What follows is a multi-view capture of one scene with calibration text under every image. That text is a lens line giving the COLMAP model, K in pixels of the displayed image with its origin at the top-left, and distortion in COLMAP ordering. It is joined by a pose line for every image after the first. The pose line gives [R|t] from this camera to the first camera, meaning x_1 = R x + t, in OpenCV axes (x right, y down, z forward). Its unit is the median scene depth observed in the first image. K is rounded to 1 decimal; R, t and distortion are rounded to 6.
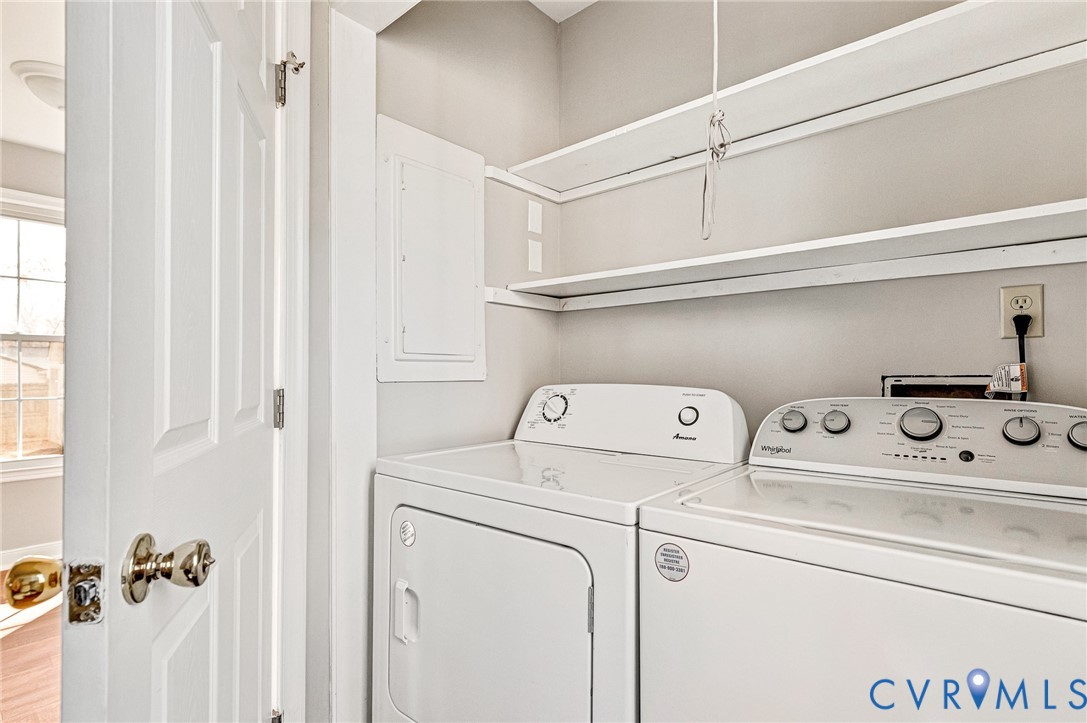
lens RADIAL K [[525.7, 0, 548.5], [0, 525.7, 364.1], [0, 0, 1]] dist [0.002758, -0.000162]
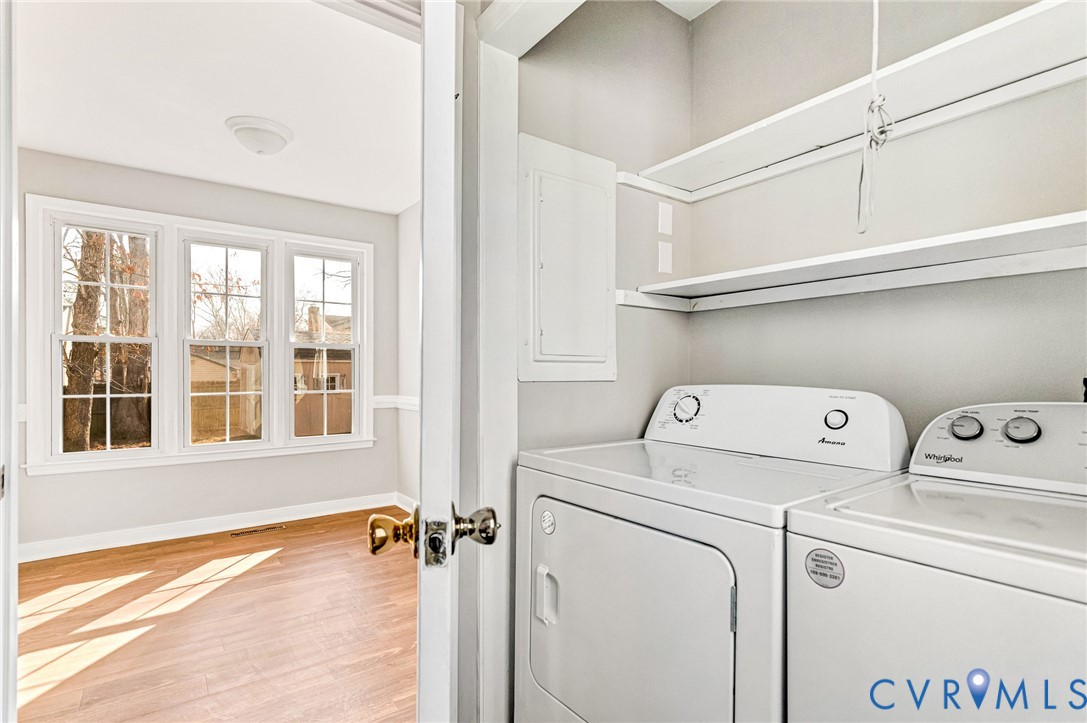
lens RADIAL K [[520.9, 0, 545.5], [0, 520.9, 369.5], [0, 0, 1]] dist [0.004121, -0.000317]
pose [[0.974215, 0.001650, -0.225615, -0.030184], [0.000515, 0.999954, 0.009537, -0.000652], [0.225621, -0.009408, 0.974170, -0.032203]]
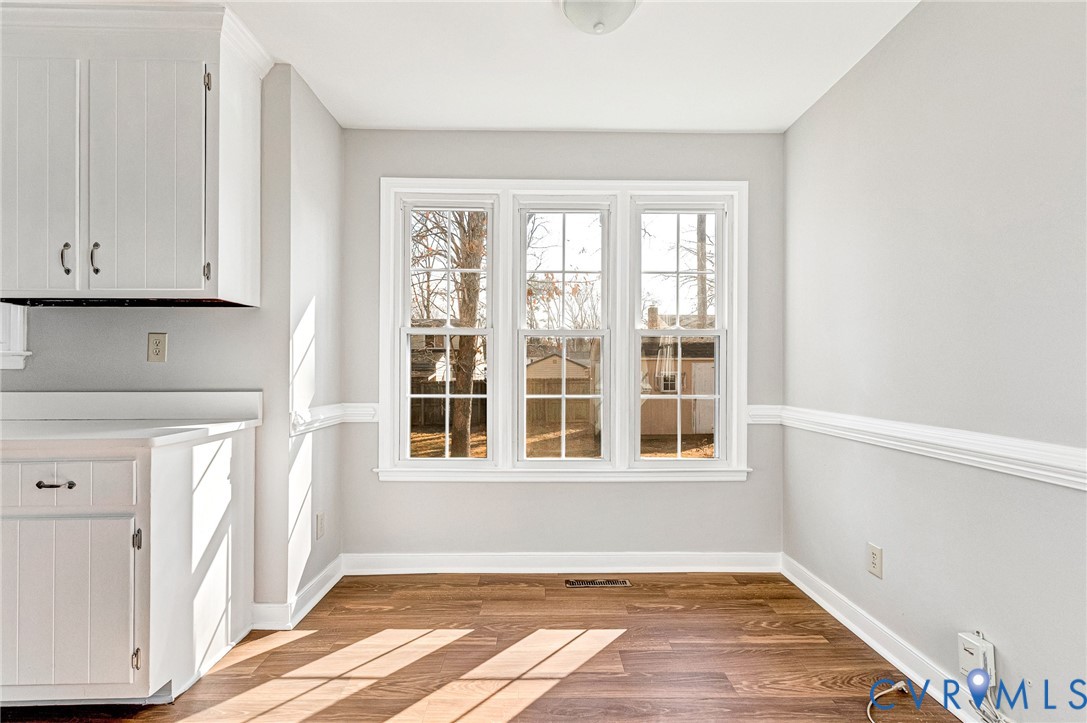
lens RADIAL K [[520.9, 0, 545.5], [0, 520.9, 369.5], [0, 0, 1]] dist [0.004121, -0.000317]
pose [[0.661647, 0.004235, -0.749804, -0.795281], [0.005731, 0.999926, 0.010705, 0.016789], [0.749794, -0.011380, 0.661574, 0.883438]]
